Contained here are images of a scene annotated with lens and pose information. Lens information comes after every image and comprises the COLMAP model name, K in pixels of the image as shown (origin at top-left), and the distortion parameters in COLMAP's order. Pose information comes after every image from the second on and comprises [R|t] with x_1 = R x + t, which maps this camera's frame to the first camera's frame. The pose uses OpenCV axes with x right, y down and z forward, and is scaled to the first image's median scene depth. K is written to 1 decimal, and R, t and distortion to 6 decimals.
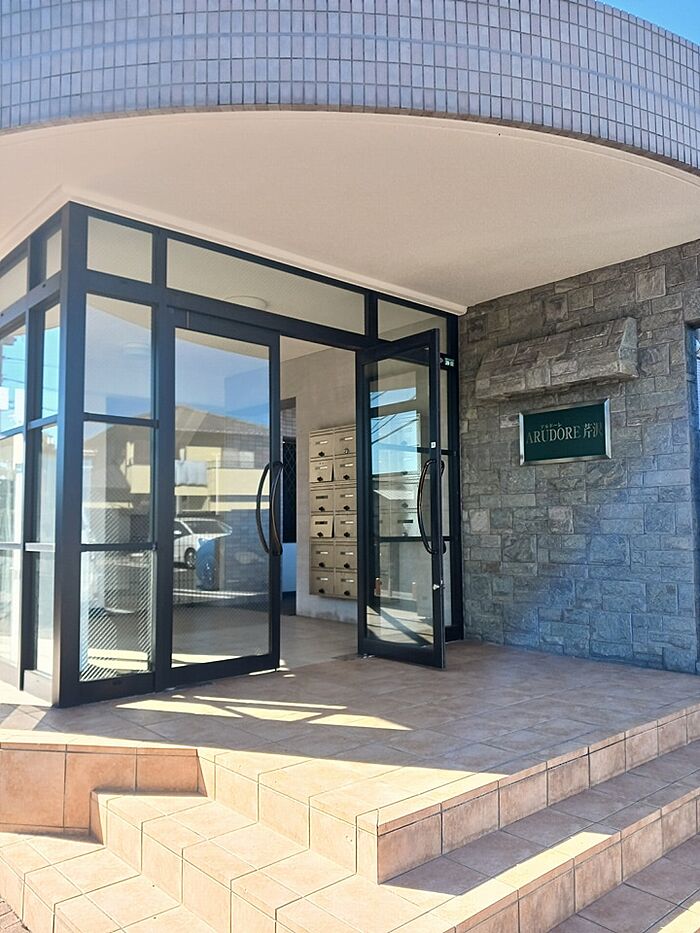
lens RADIAL K [[731.1, 0, 348.3], [0, 731.1, 472.4], [0, 0, 1]] dist [0.130332, -0.245563]
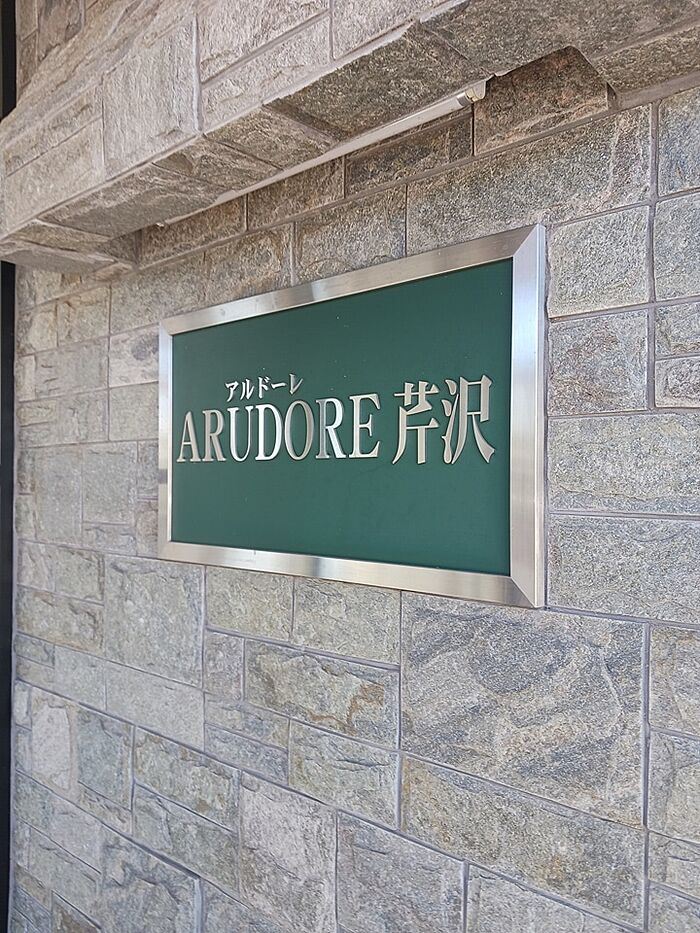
lens RADIAL K [[731.1, 0, 348.3], [0, 731.1, 472.4], [0, 0, 1]] dist [0.130332, -0.245563]
pose [[0.993419, 0.010055, 0.114097, 0.309456], [-0.017669, 0.997669, 0.065913, -0.059962], [-0.113168, -0.067495, 0.991281, 0.890236]]
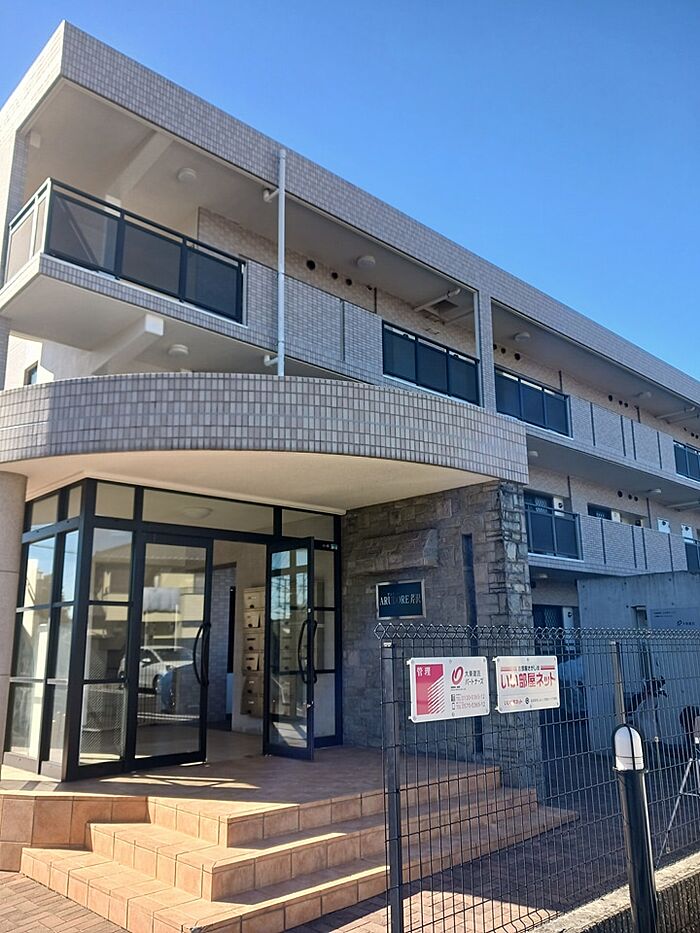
lens RADIAL K [[734.7, 0, 350.0], [0, 734.7, 466.5], [0, 0, 1]] dist [0.103575, -0.257347]
pose [[0.999567, 0.001115, 0.029394, 0.156774], [0.003764, 0.986217, -0.165415, -0.080644], [-0.029173, 0.165454, 0.985786, -0.611331]]
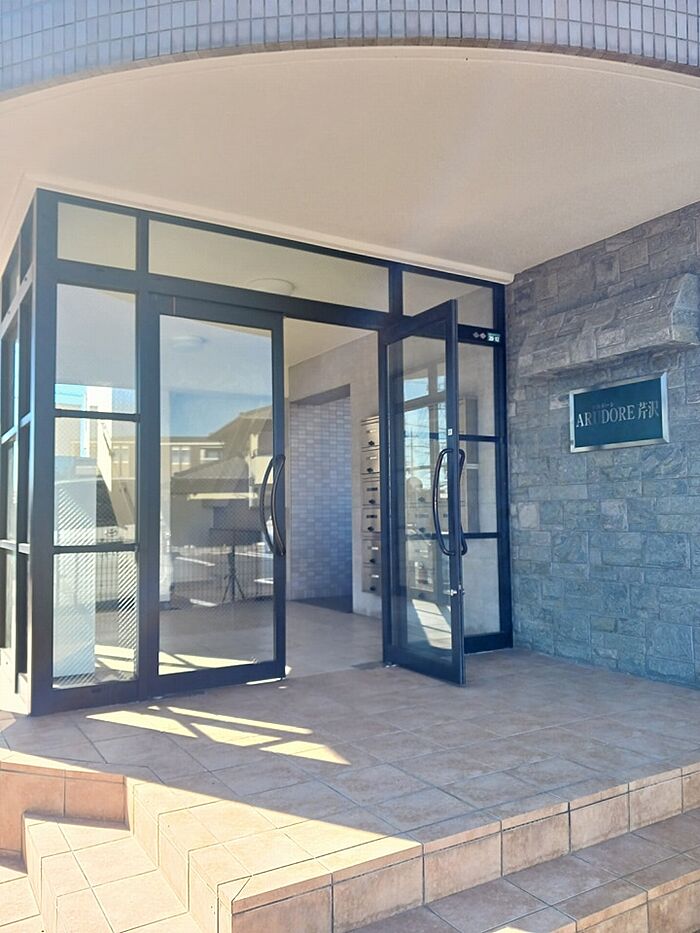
lens RADIAL K [[729.8, 0, 347.0], [0, 729.8, 473.3], [0, 0, 1]] dist [0.085214, -0.121671]
pose [[0.982624, -0.014836, -0.185012, 0.155842], [0.018585, 0.999655, 0.018548, -0.006753], [0.184673, -0.021664, 0.982561, 0.108431]]
